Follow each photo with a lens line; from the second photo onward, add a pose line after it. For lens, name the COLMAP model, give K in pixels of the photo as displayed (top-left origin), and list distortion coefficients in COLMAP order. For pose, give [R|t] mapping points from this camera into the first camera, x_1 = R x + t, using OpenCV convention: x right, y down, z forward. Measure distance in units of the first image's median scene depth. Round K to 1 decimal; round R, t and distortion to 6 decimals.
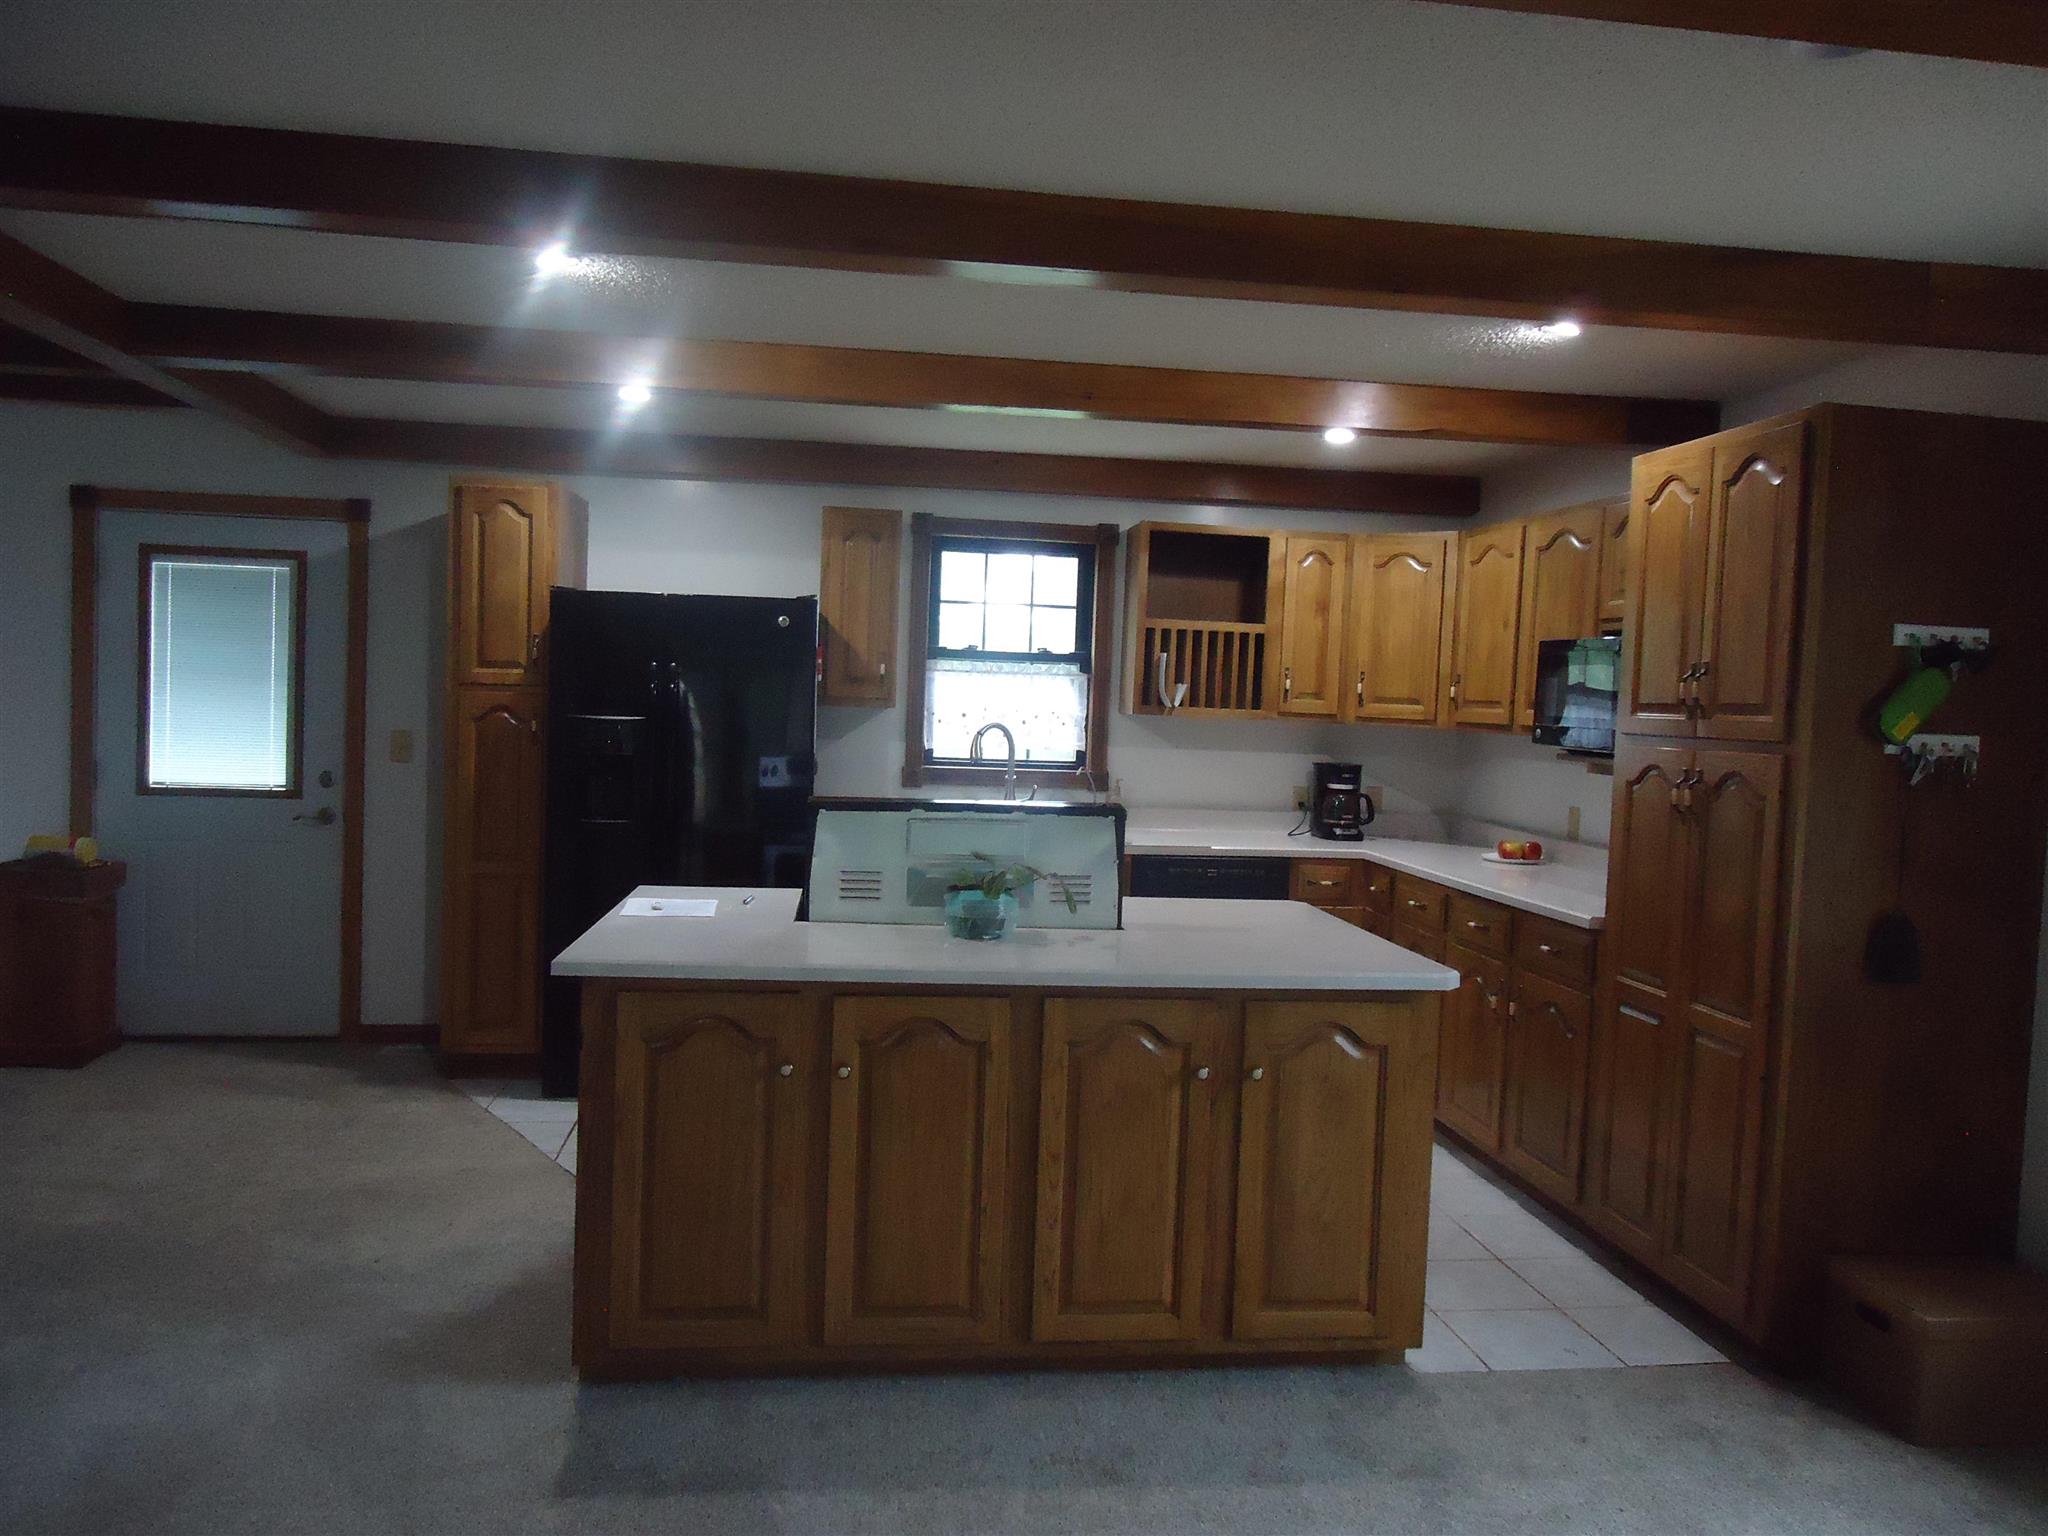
lens RADIAL K [[1499.8, 0, 1029.2], [0, 1499.8, 755.2], [0, 0, 1]] dist [0.000405, -0.000770]
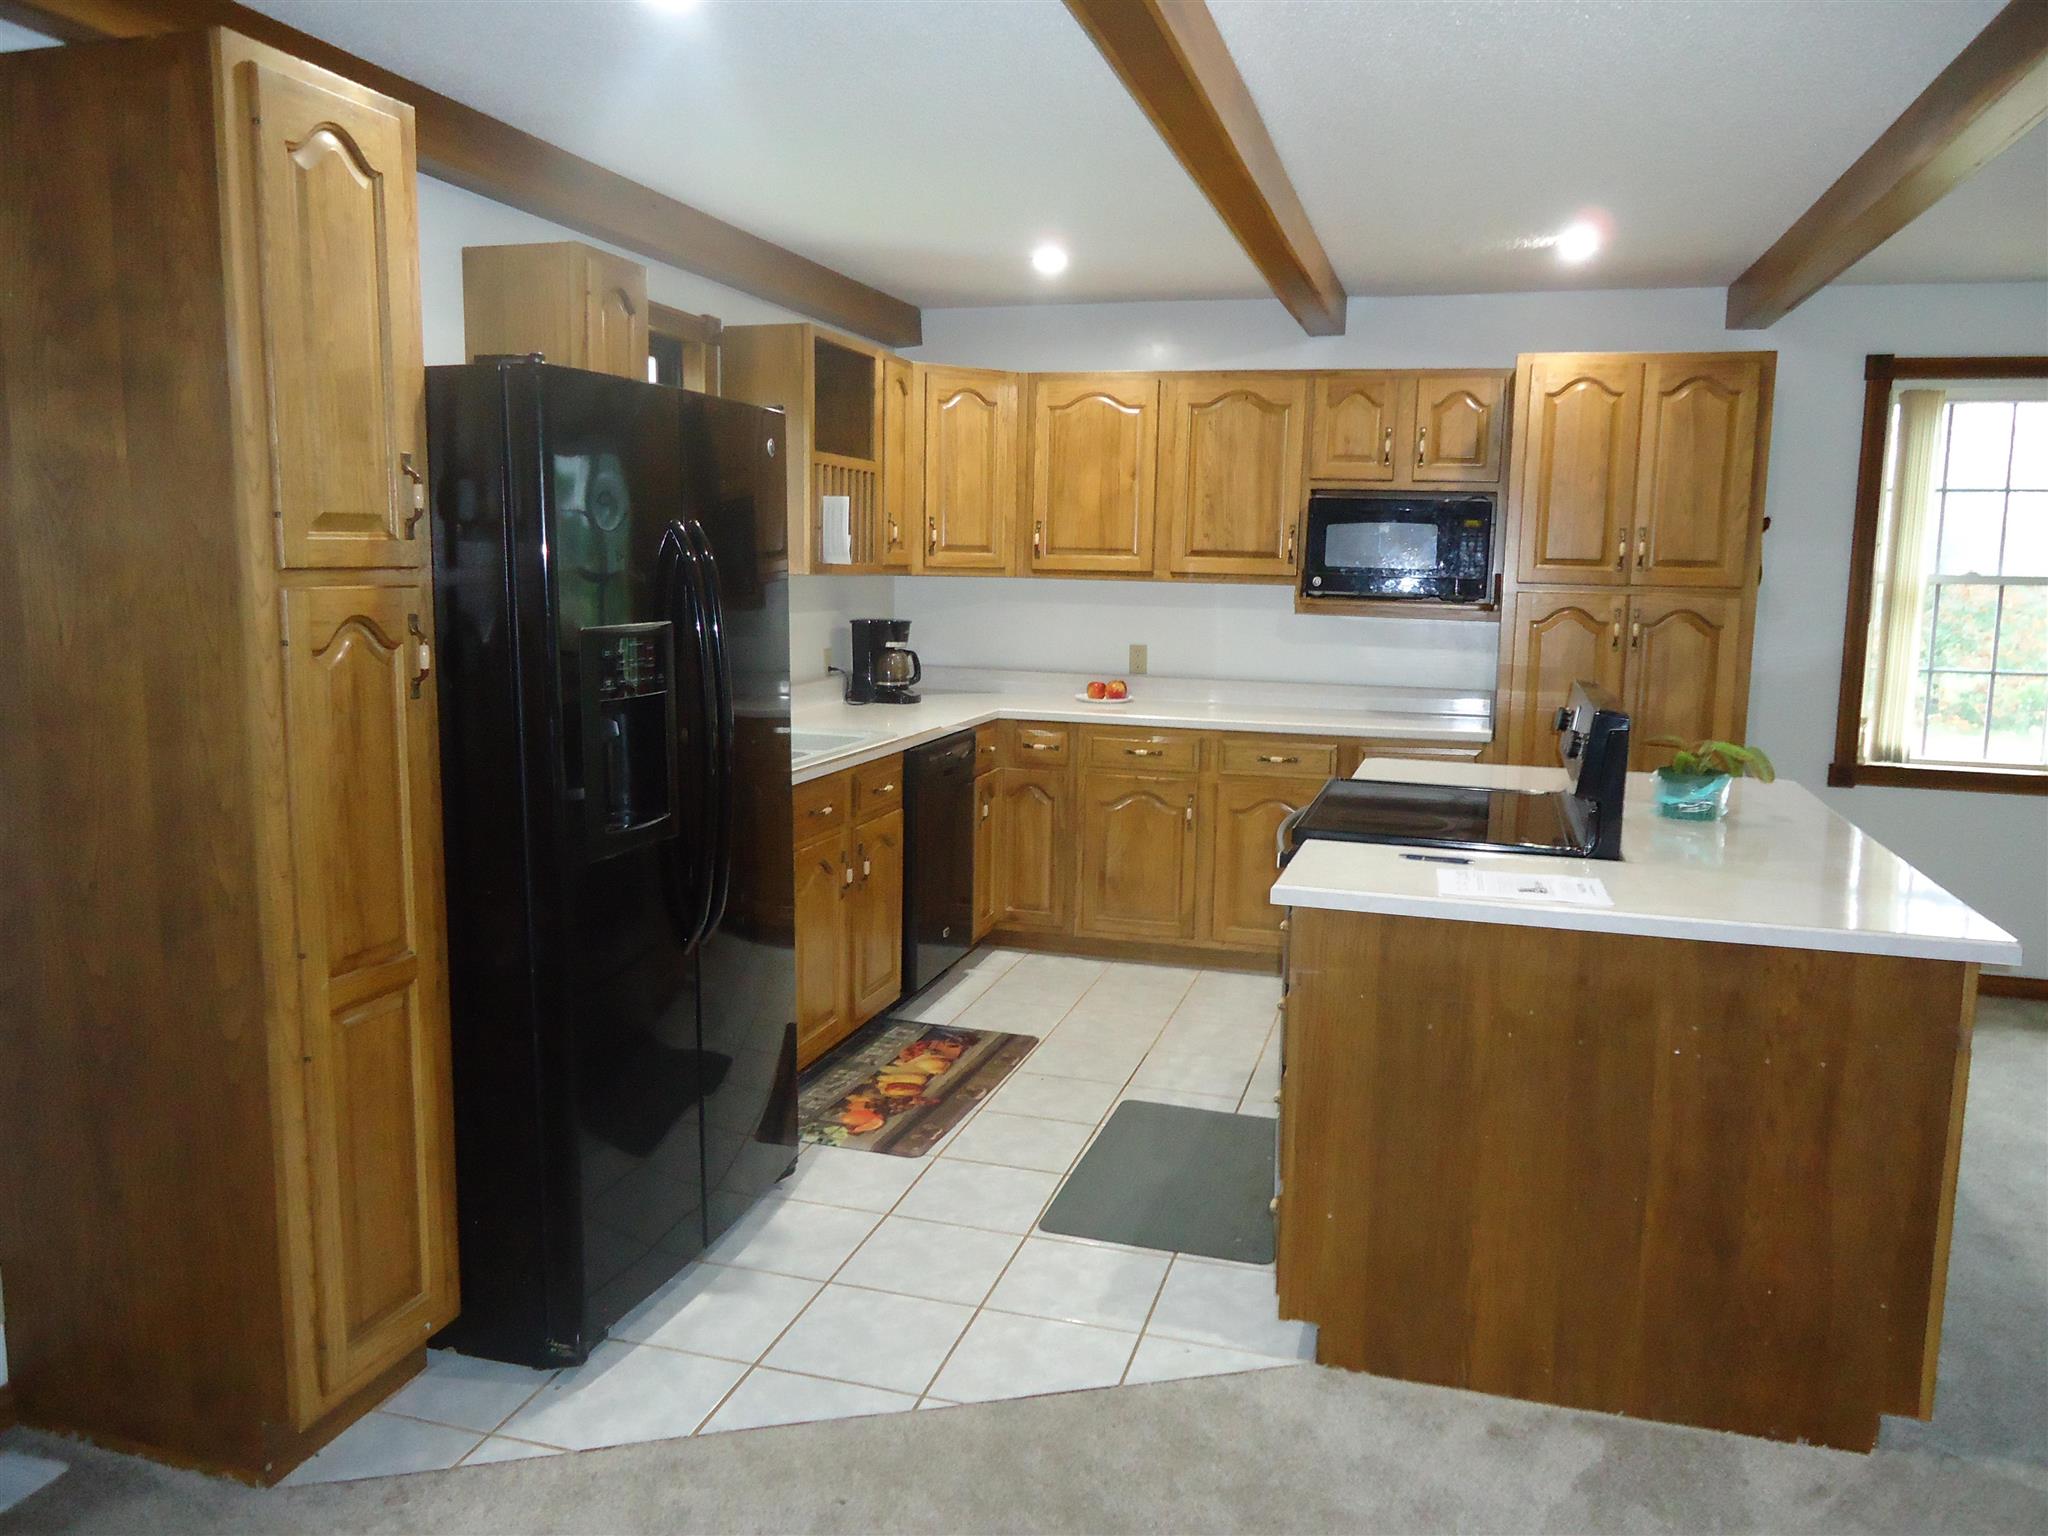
lens RADIAL K [[1499.8, 0, 1029.2], [0, 1499.8, 755.2], [0, 0, 1]] dist [0.000405, -0.000770]
pose [[0.410704, -0.155586, 0.898396, -0.651610], [0.034309, 0.987272, 0.155294, -0.057240], [-0.911123, -0.032956, 0.410815, 0.613581]]
